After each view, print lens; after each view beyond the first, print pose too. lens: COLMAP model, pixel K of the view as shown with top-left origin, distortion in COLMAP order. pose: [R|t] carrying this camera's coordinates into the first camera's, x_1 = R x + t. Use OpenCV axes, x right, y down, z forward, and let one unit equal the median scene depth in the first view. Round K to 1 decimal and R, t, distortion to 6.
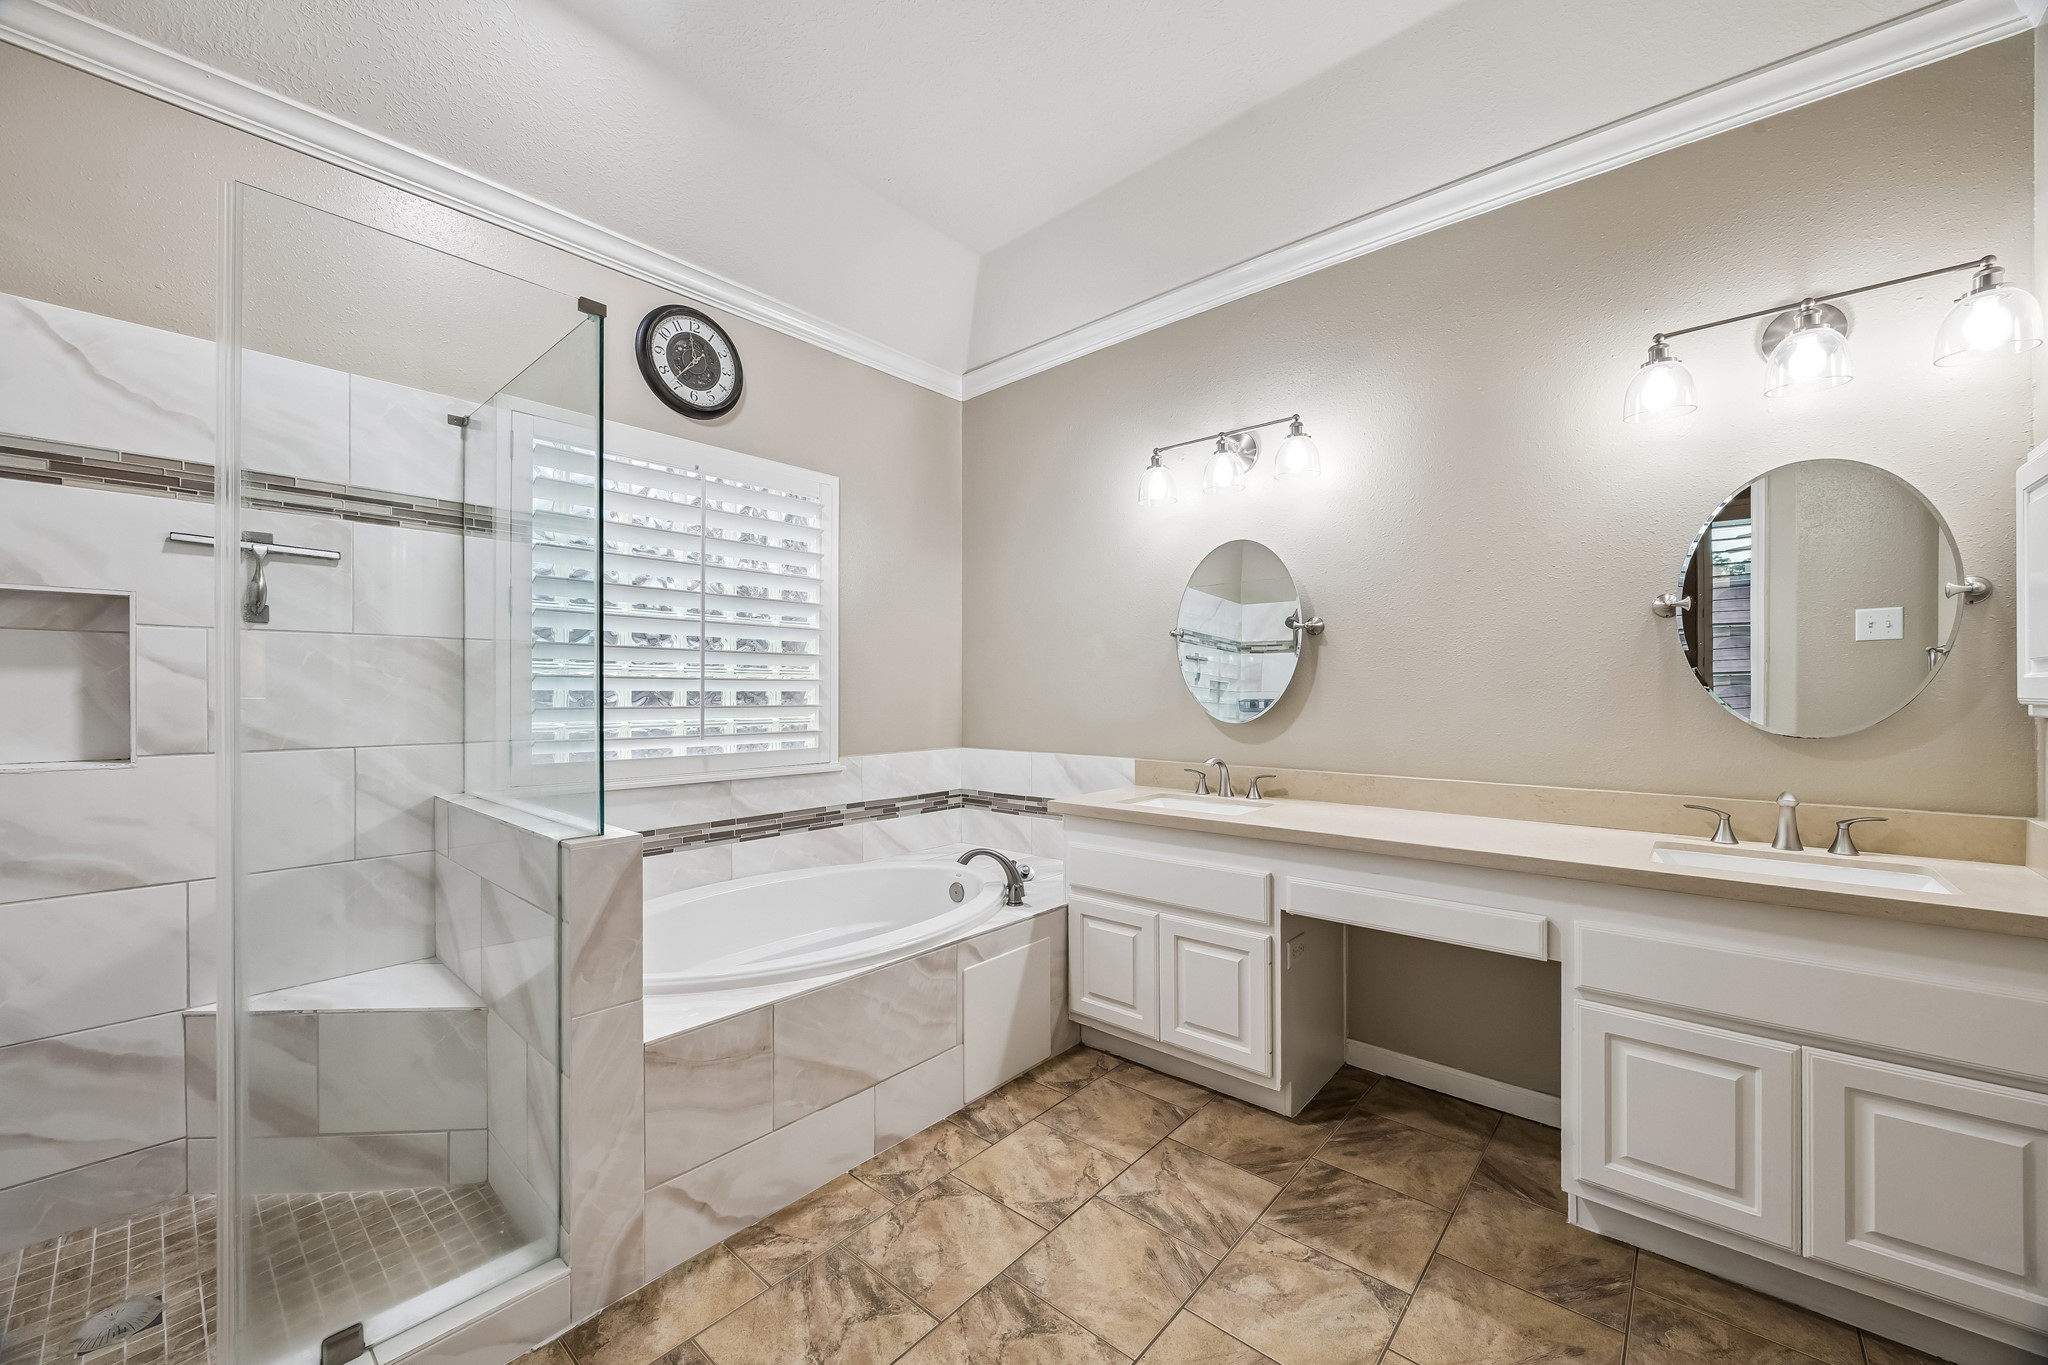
lens RADIAL K [[790.8, 0, 1020.8], [0, 790.8, 695.4], [0, 0, 1]] dist [0.001278, -0.000490]
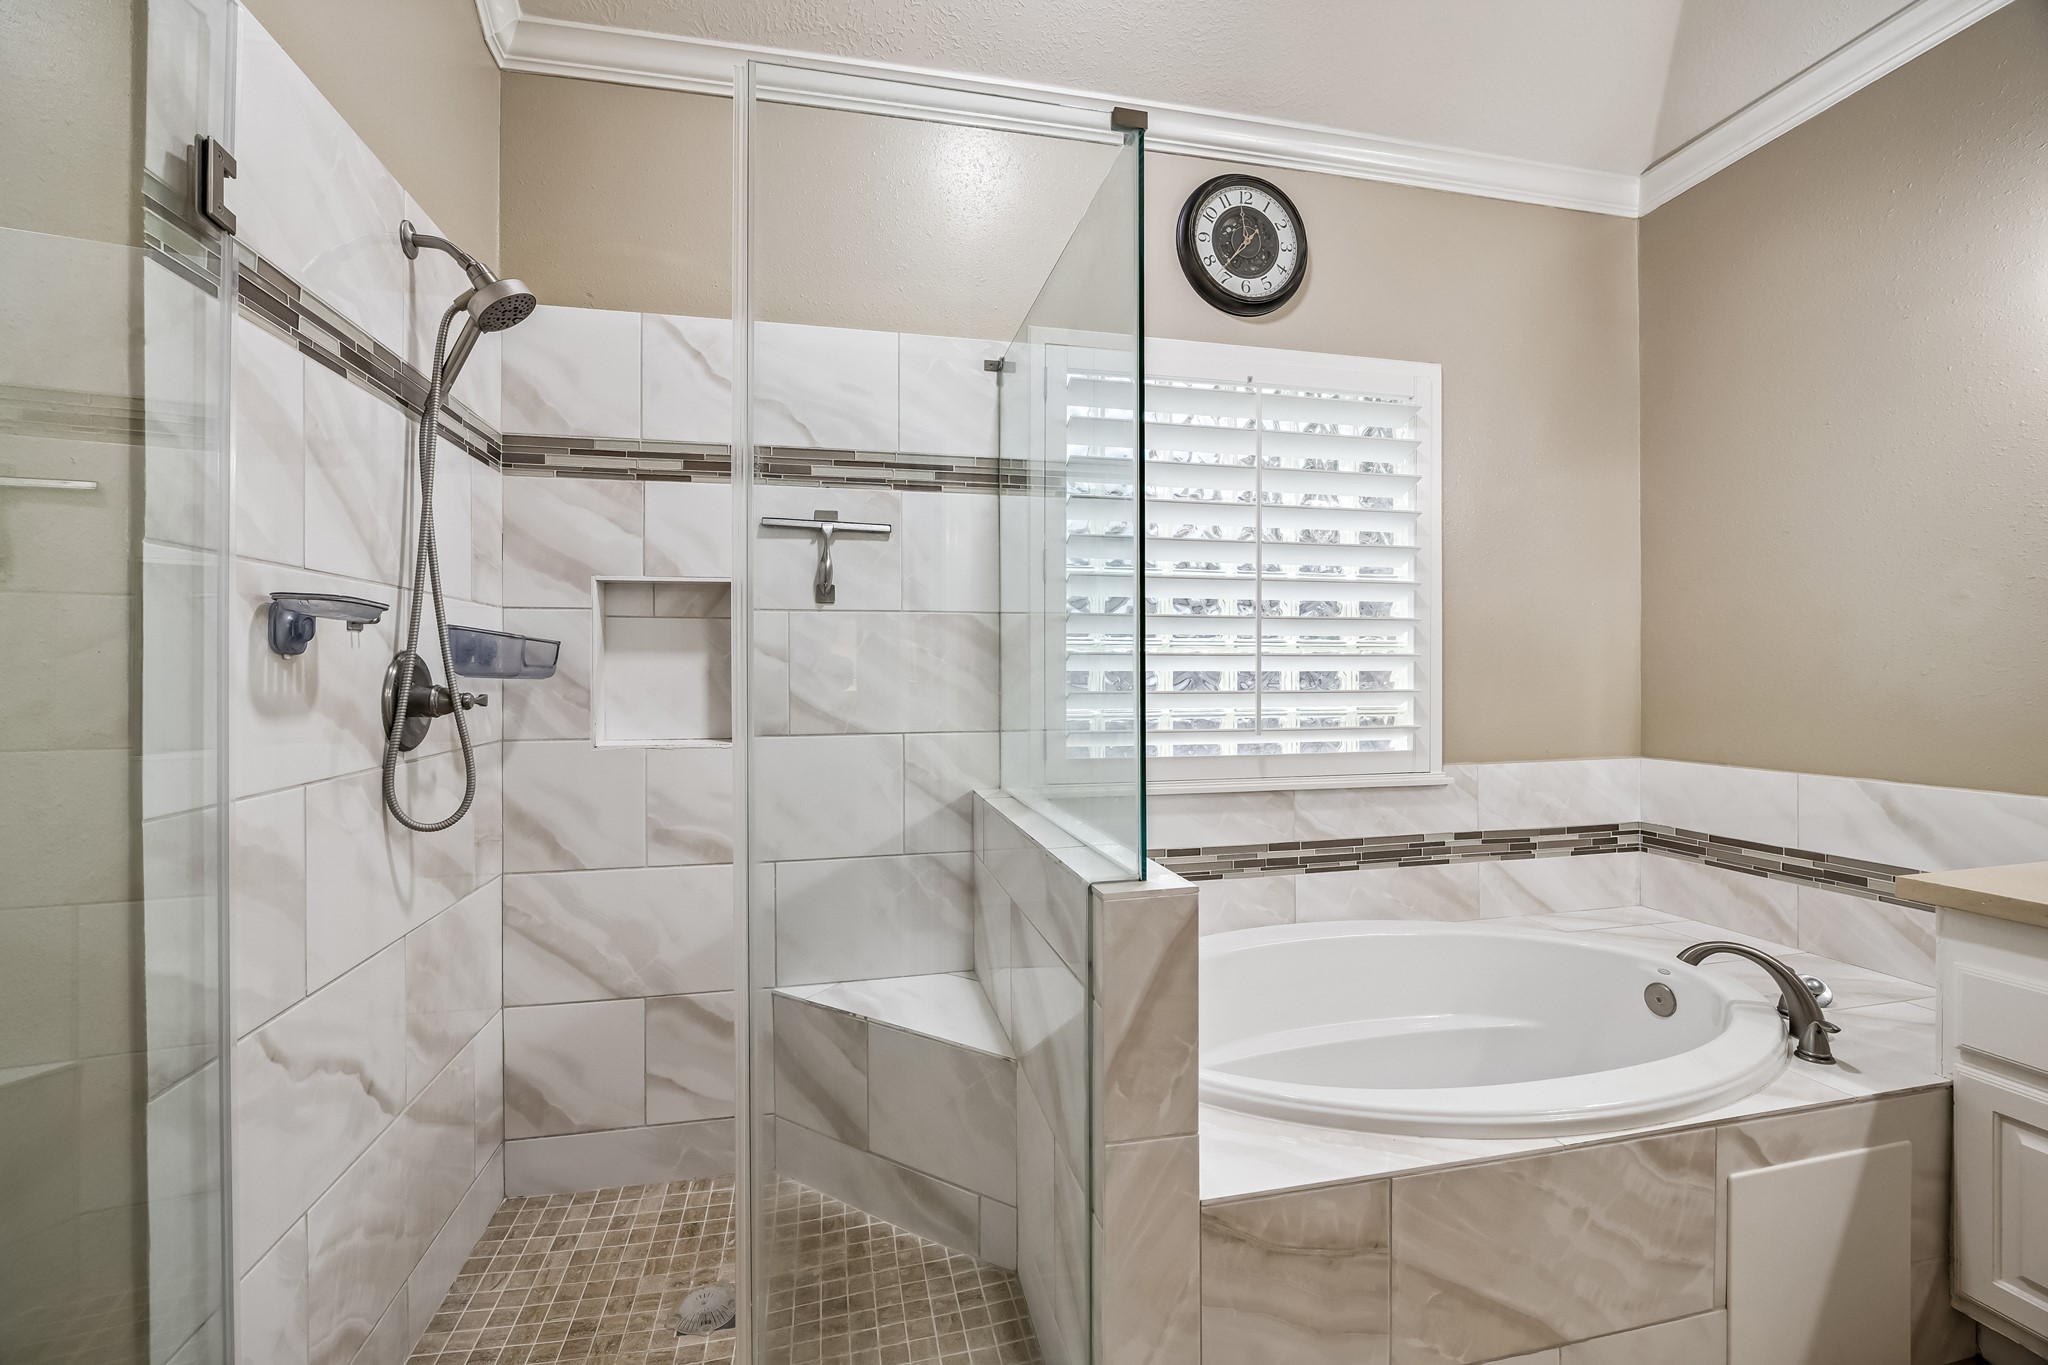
lens RADIAL K [[858.1, 0, 1013.5], [0, 858.1, 675.7], [0, 0, 1]] dist [-0.019539, 0.000151]
pose [[0.808080, -0.002506, -0.589067, -0.122696], [0.001970, 0.999997, -0.001551, -0.000116], [0.589069, 0.000093, 0.808083, 0.223873]]
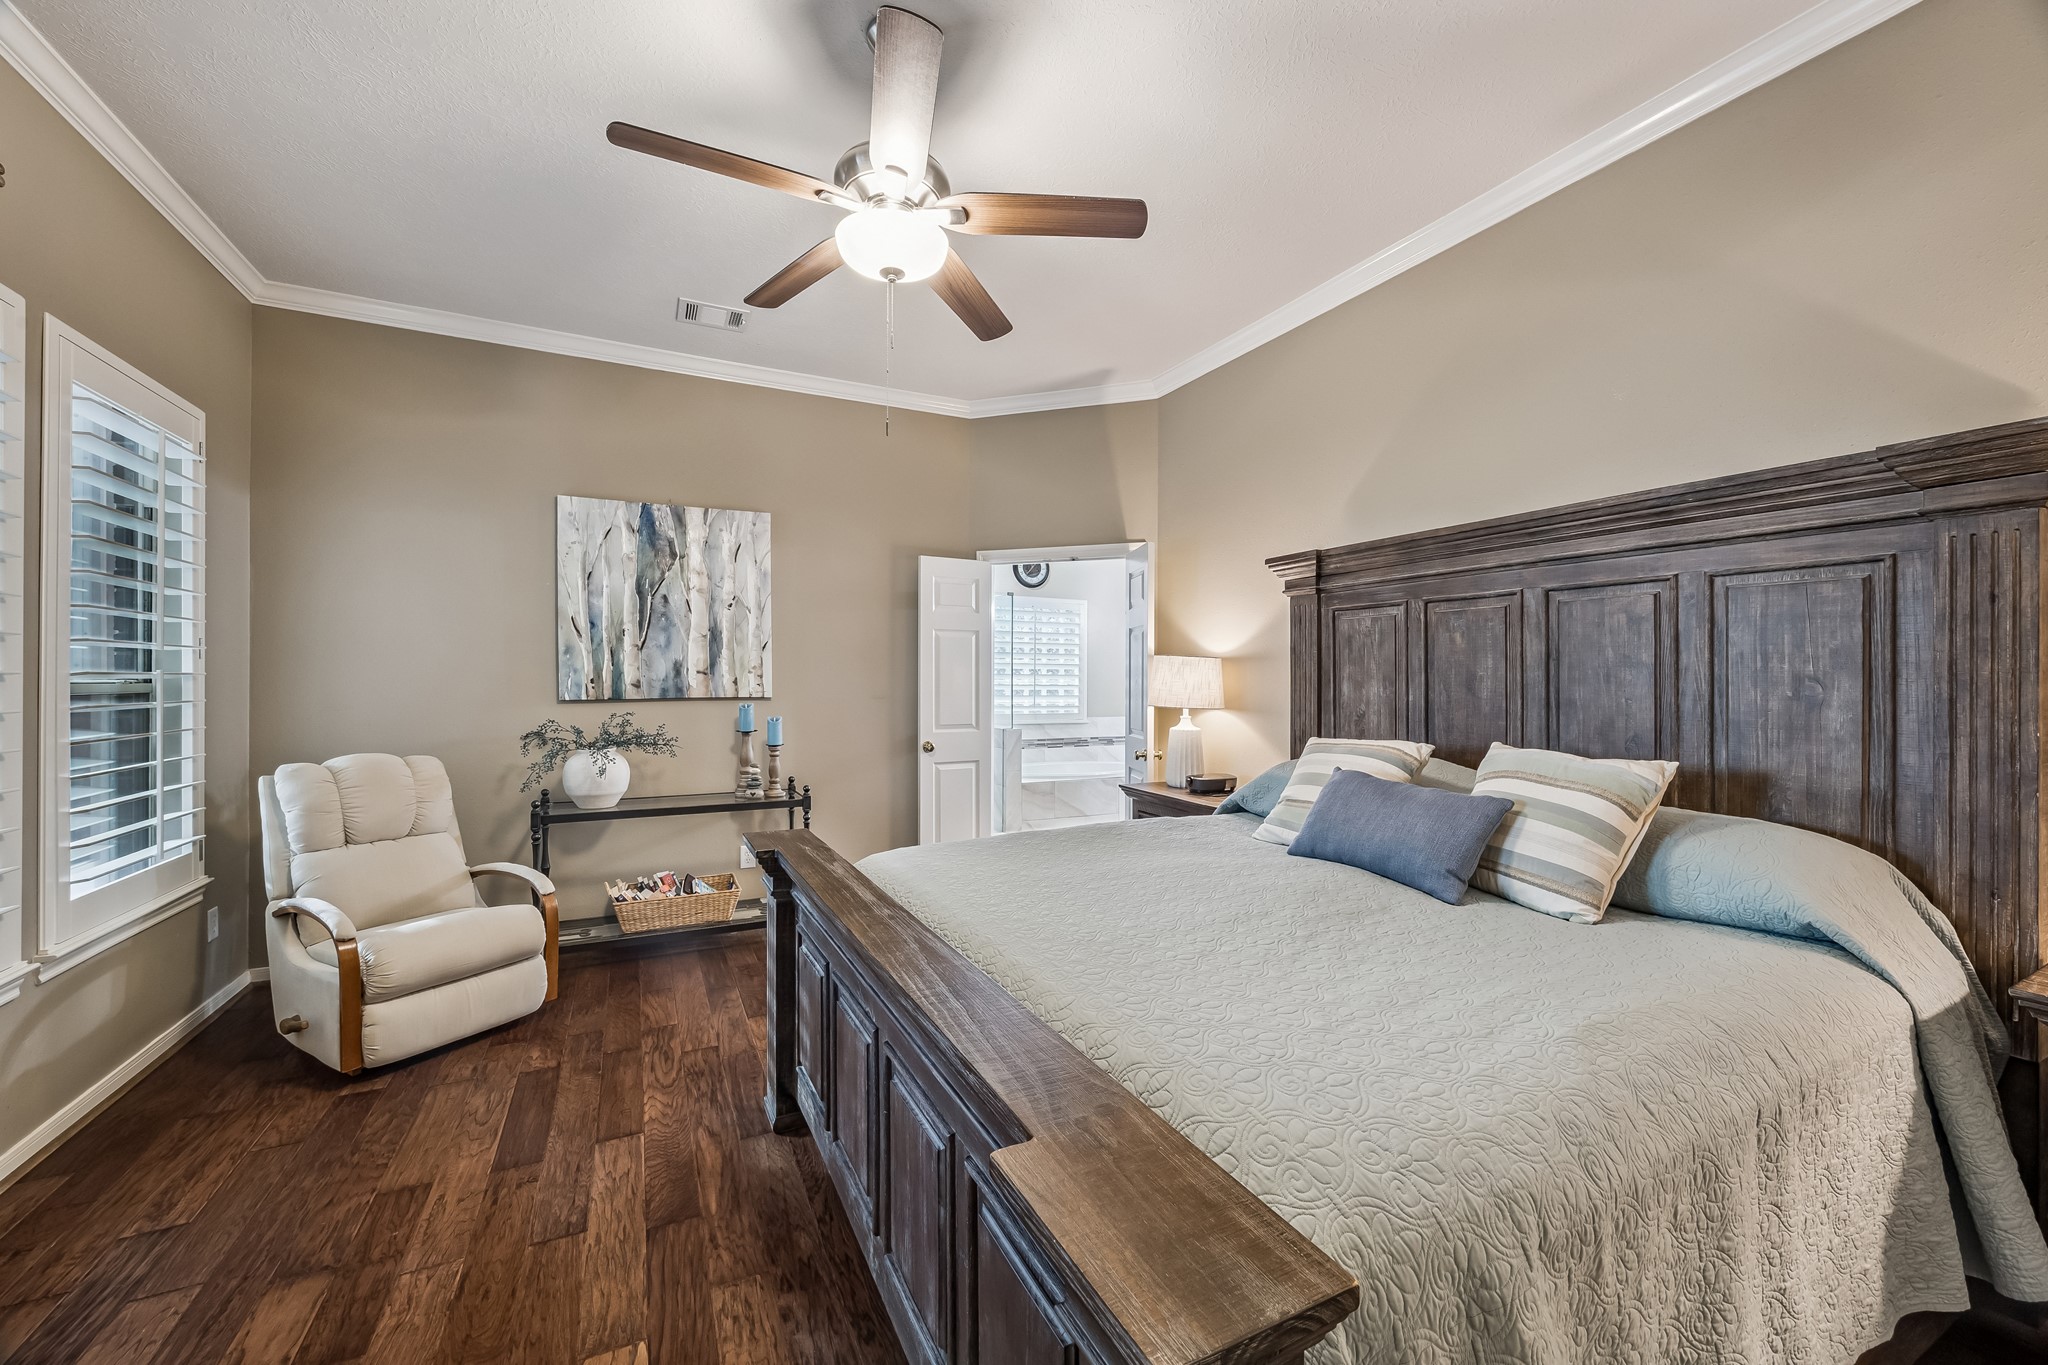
lens RADIAL K [[790.8, 0, 1020.8], [0, 790.8, 695.4], [0, 0, 1]] dist [0.001278, -0.000490]
pose [[0.923933, 0.002445, -0.382547, 0.661861], [-0.000778, 0.999990, 0.004512, 0.001575], [0.382554, -0.003871, 0.923925, -1.704526]]
